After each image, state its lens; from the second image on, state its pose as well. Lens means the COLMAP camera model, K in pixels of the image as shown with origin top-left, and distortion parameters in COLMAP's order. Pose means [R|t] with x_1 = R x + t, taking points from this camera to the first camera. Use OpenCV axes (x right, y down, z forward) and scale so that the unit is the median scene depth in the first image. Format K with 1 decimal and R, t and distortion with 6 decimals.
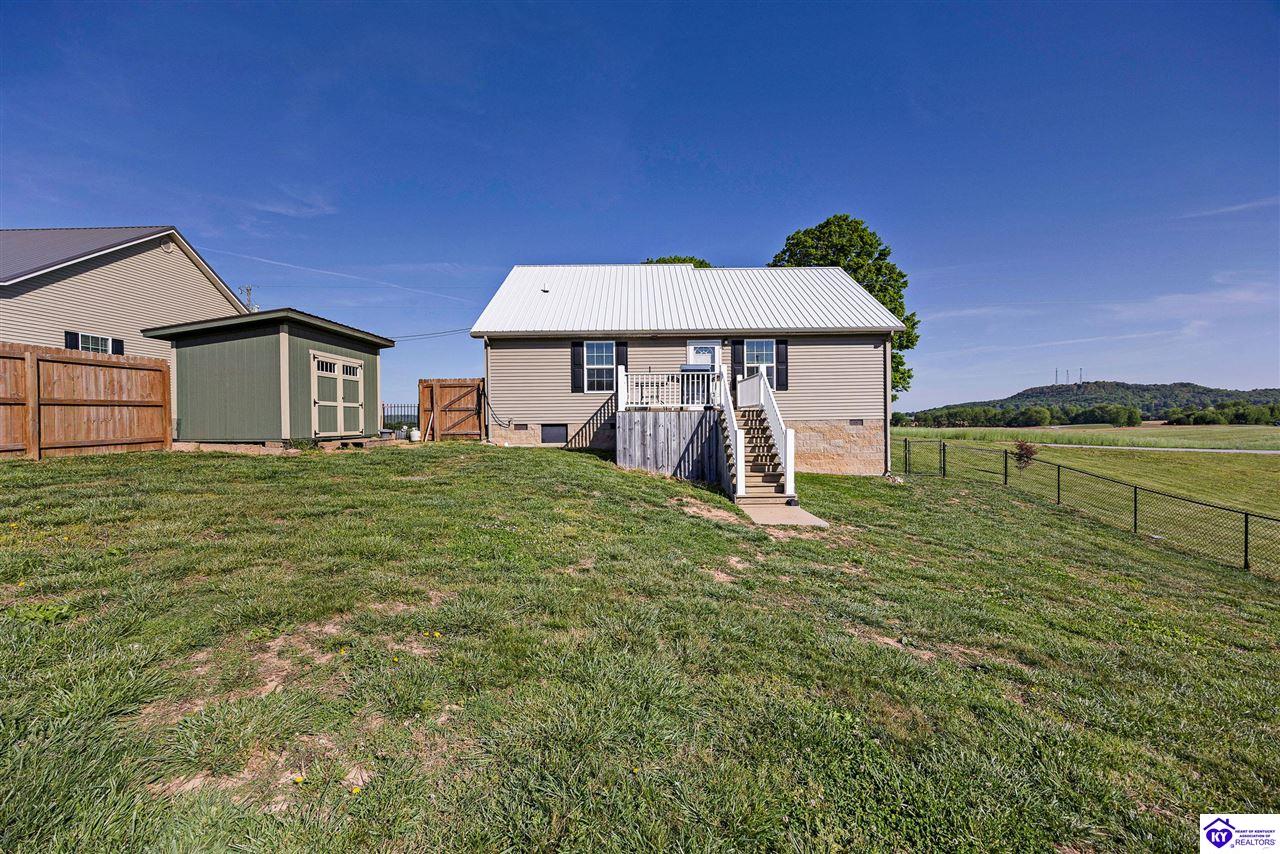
lens RADIAL K [[493.7, 0, 639.1], [0, 493.7, 426.1], [0, 0, 1]] dist [0.000138, -0.000321]
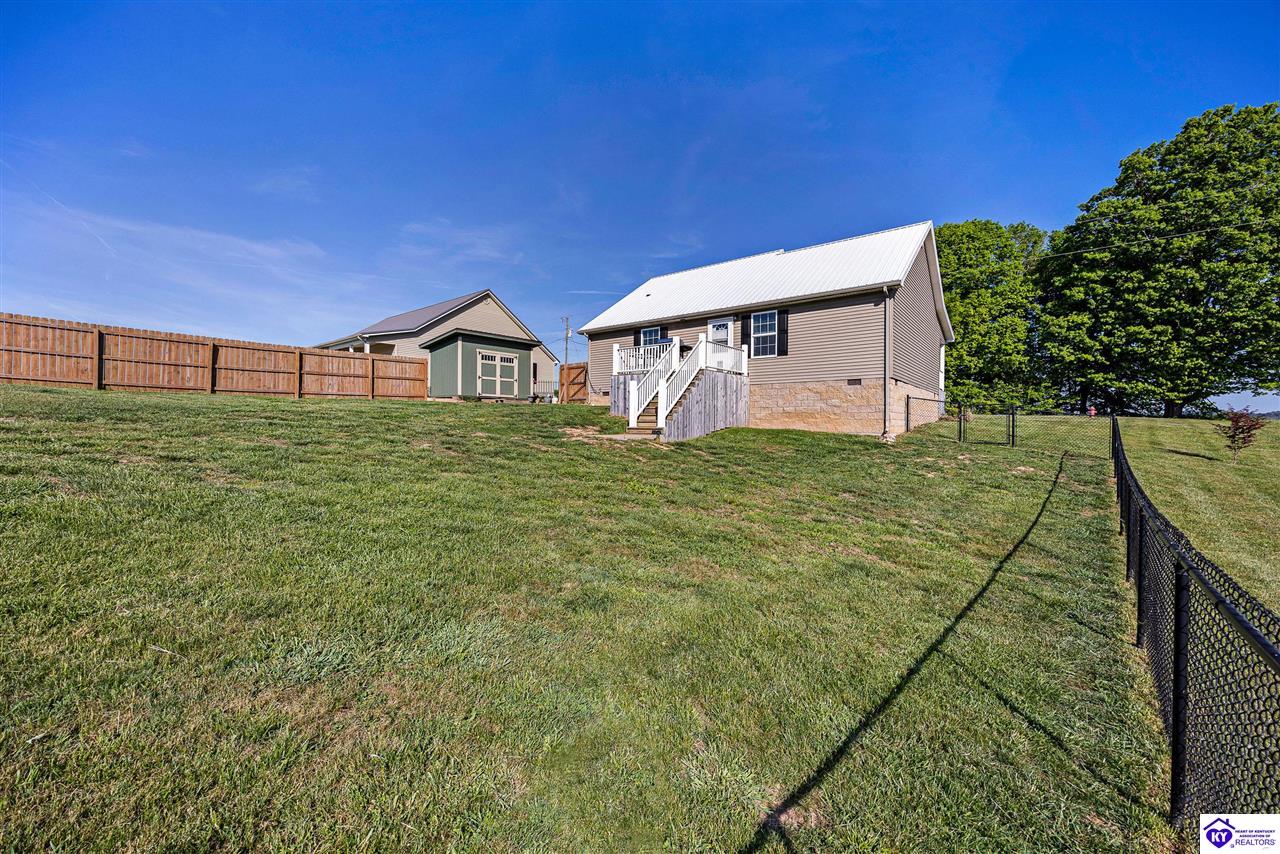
lens RADIAL K [[493.7, 0, 647.9], [0, 493.7, 419.2], [0, 0, 1]] dist [0.000138, -0.000321]
pose [[0.789483, 0.008795, -0.613710, 0.803046], [-0.017663, 0.999809, -0.008393, 0.092937], [0.613518, 0.017466, 0.789487, -0.059000]]
